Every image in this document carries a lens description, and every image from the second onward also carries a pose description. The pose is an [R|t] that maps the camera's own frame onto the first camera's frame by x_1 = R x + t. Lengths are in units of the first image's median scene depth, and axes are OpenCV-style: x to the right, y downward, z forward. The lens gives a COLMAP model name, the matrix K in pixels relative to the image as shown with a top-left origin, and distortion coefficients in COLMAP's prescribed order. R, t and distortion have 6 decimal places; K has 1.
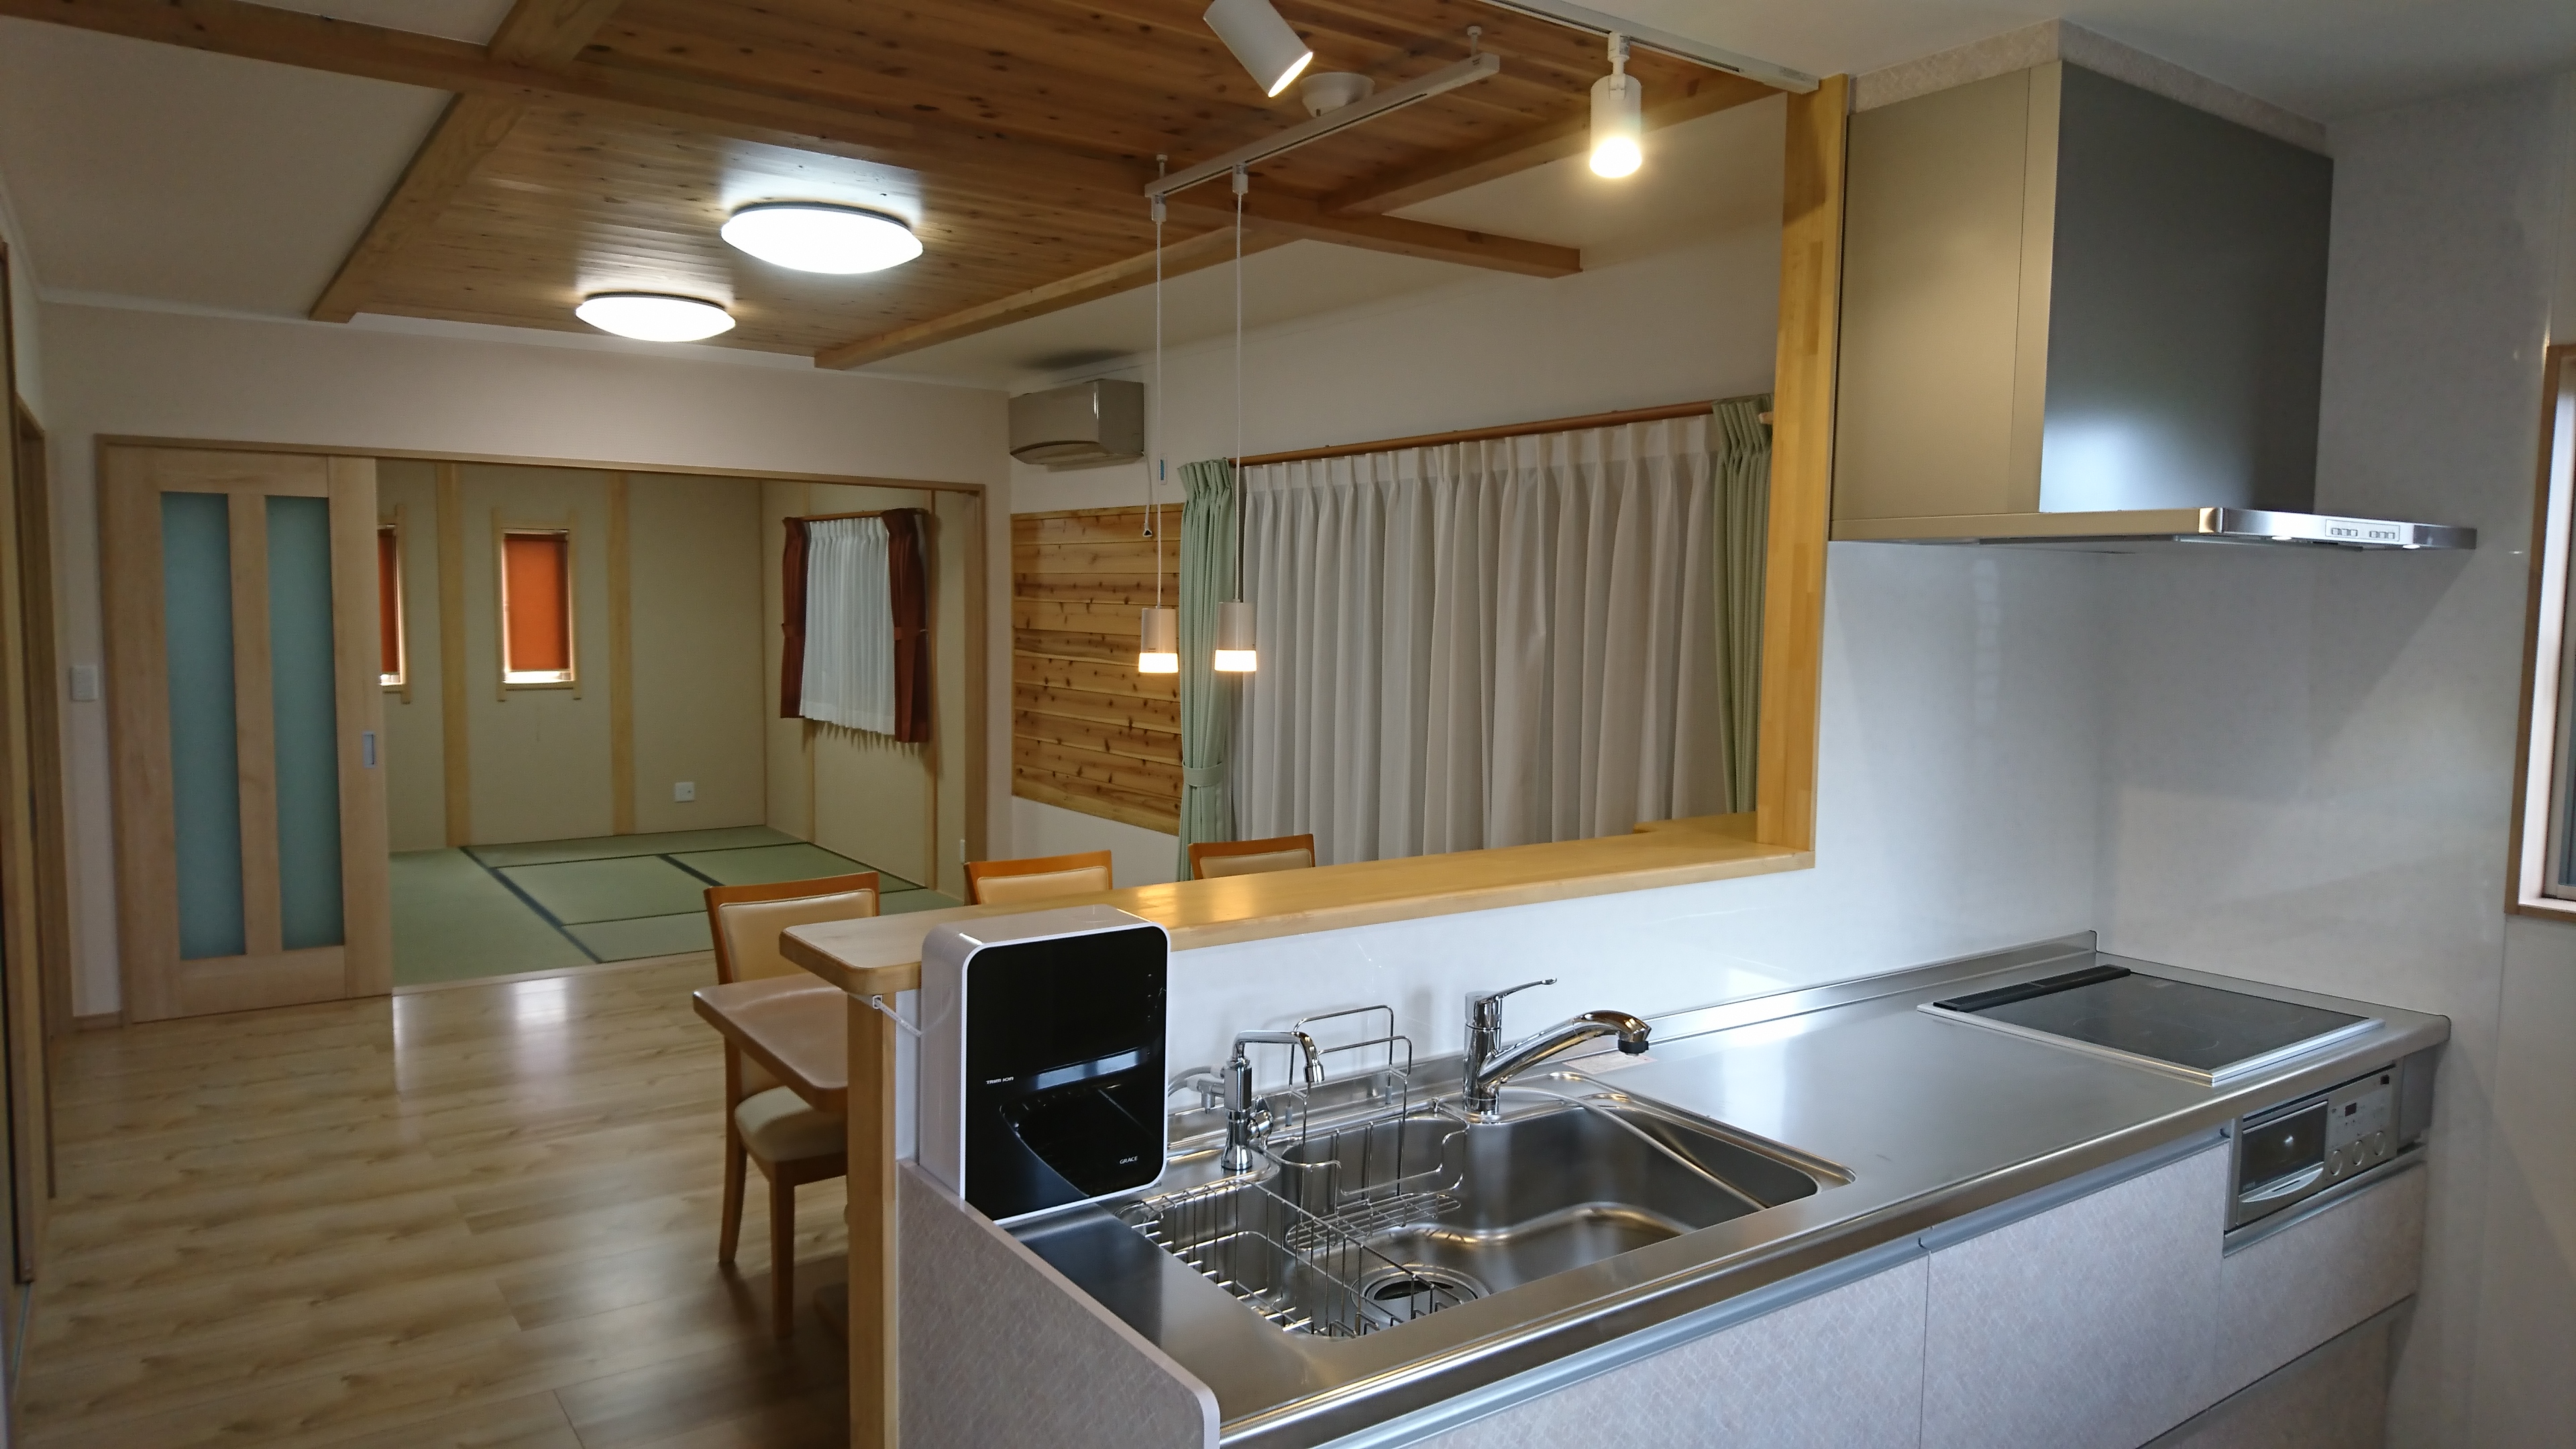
lens RADIAL K [[1604.1, 0, 1295.7], [0, 1604.1, 733.8], [0, 0, 1]] dist [0.101698, -0.114793]
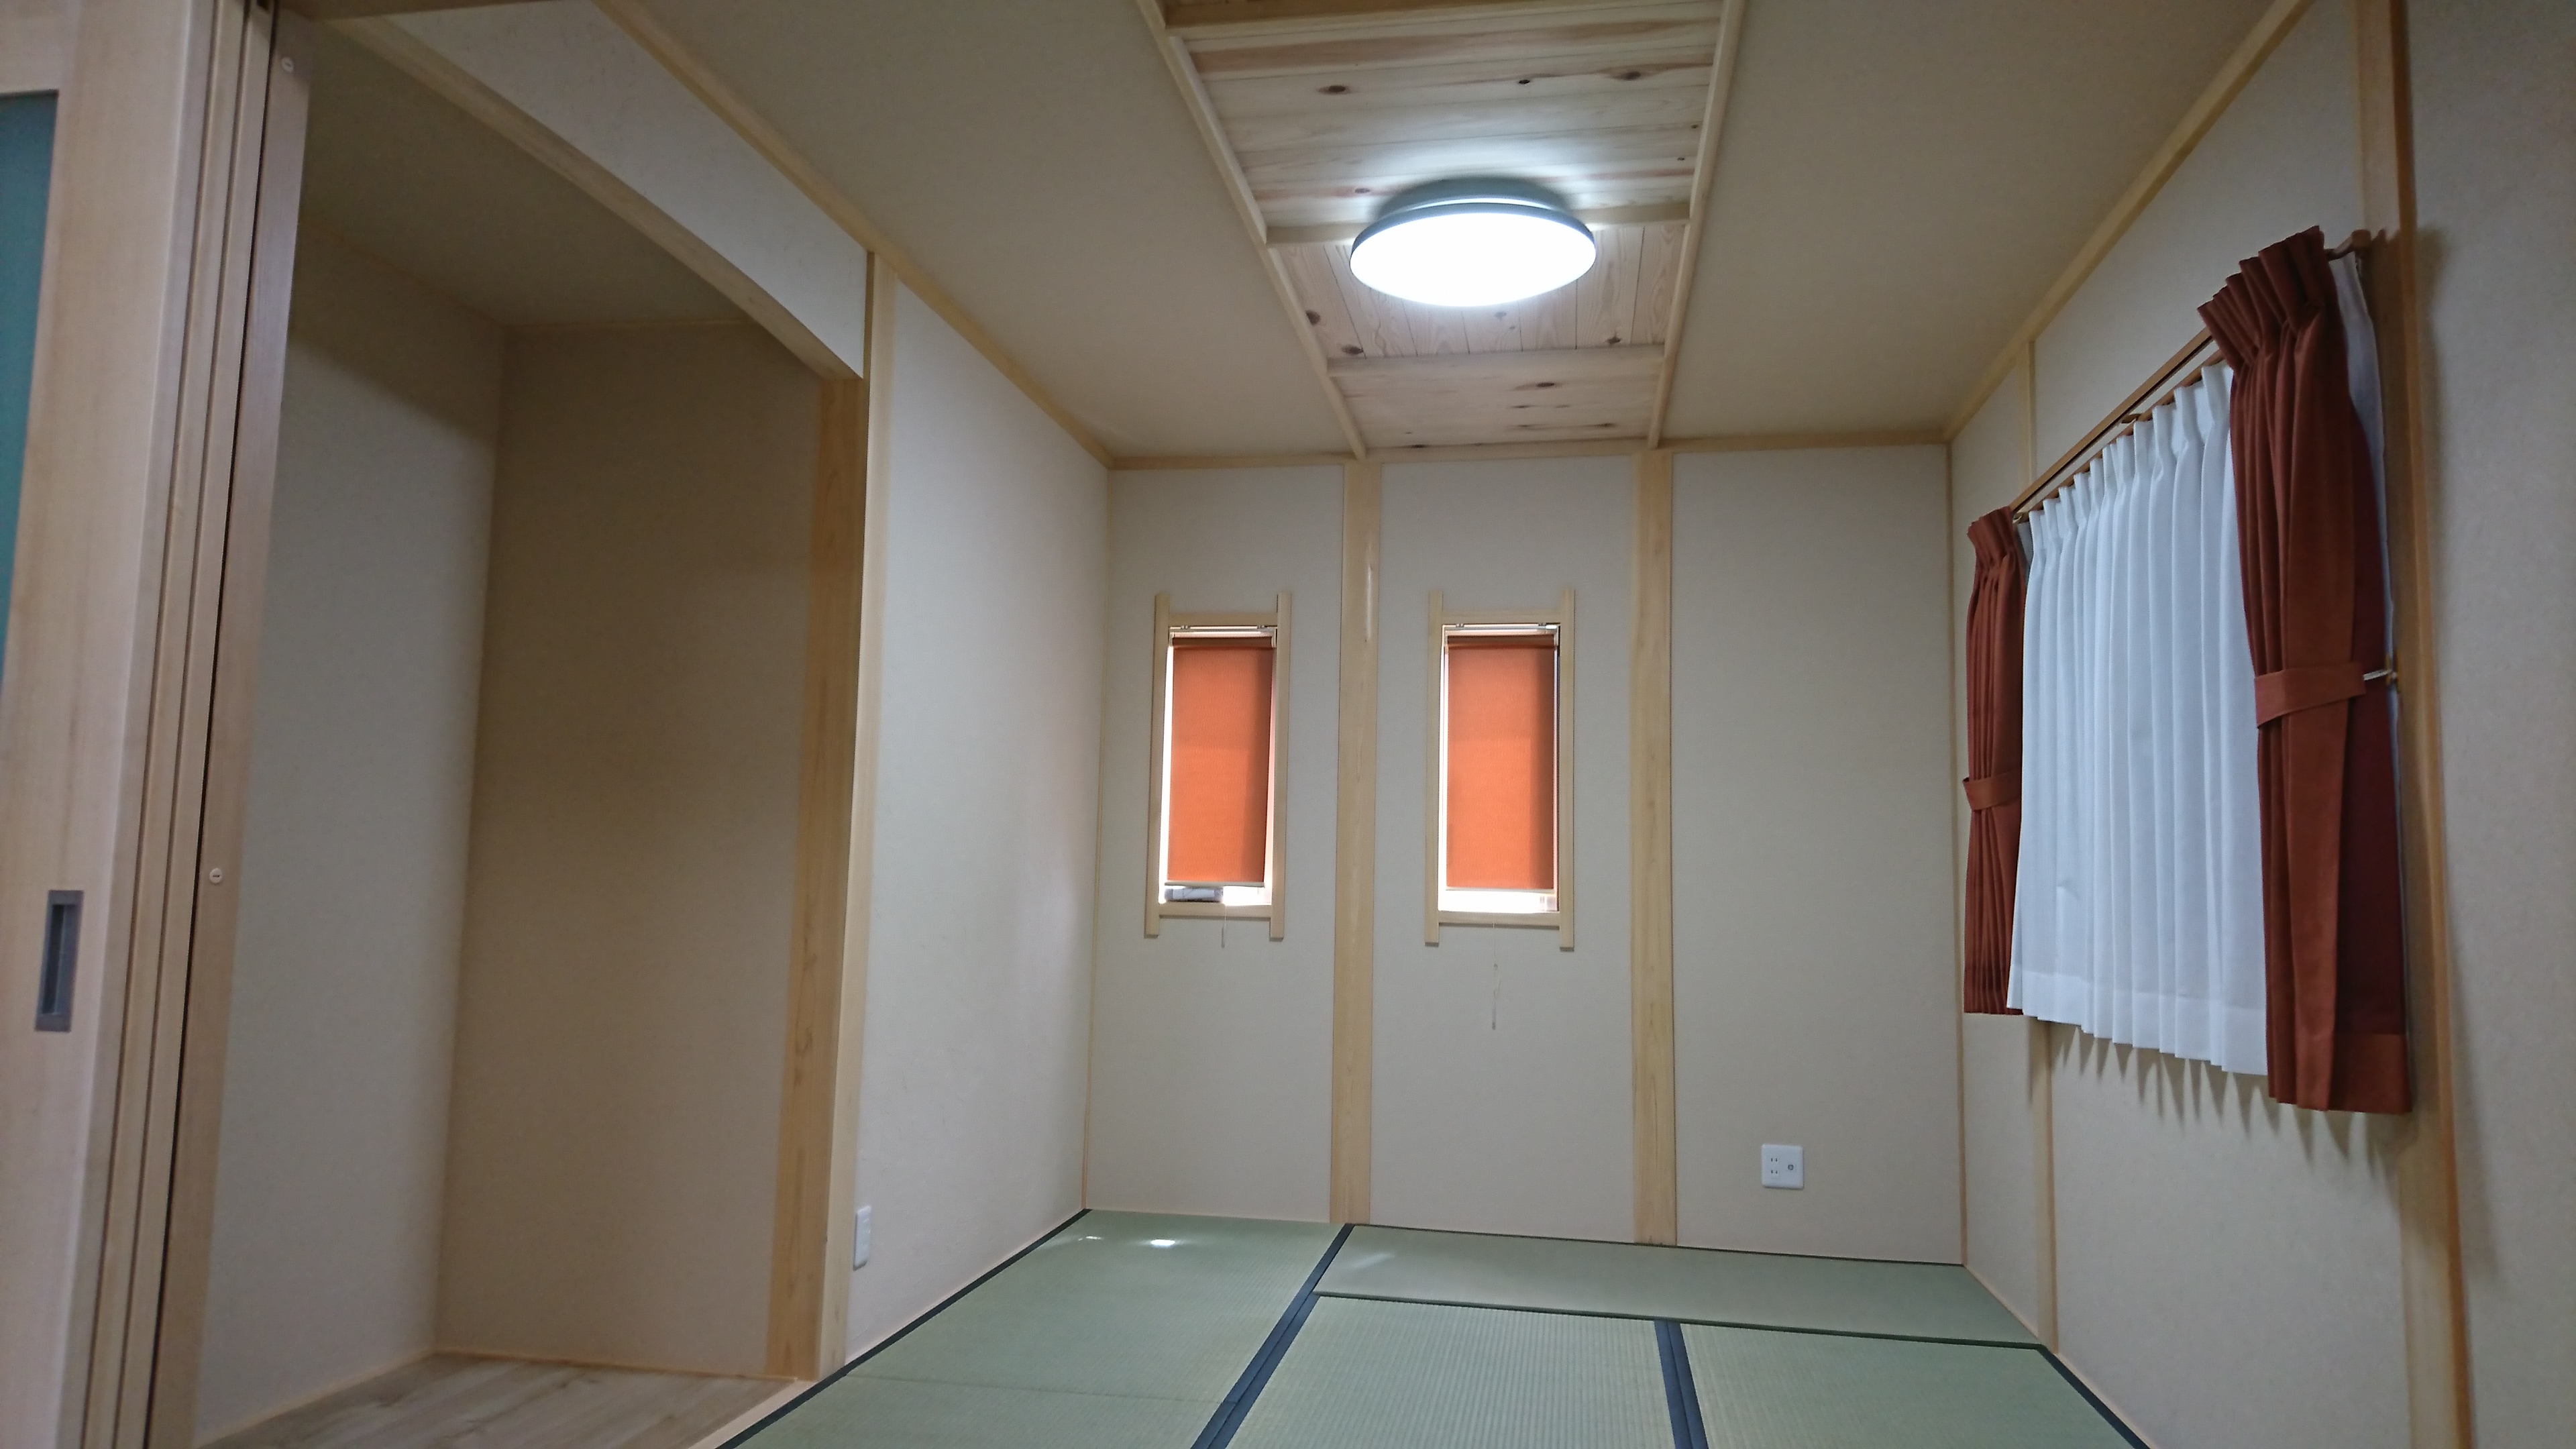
lens RADIAL K [[1604.1, 0, 1295.7], [0, 1604.1, 733.8], [0, 0, 1]] dist [0.101698, -0.114793]
pose [[0.697229, -0.065420, -0.713857, -0.164808], [-0.077669, 0.983070, -0.165952, 0.002752], [0.712628, 0.171151, 0.680344, 0.697855]]
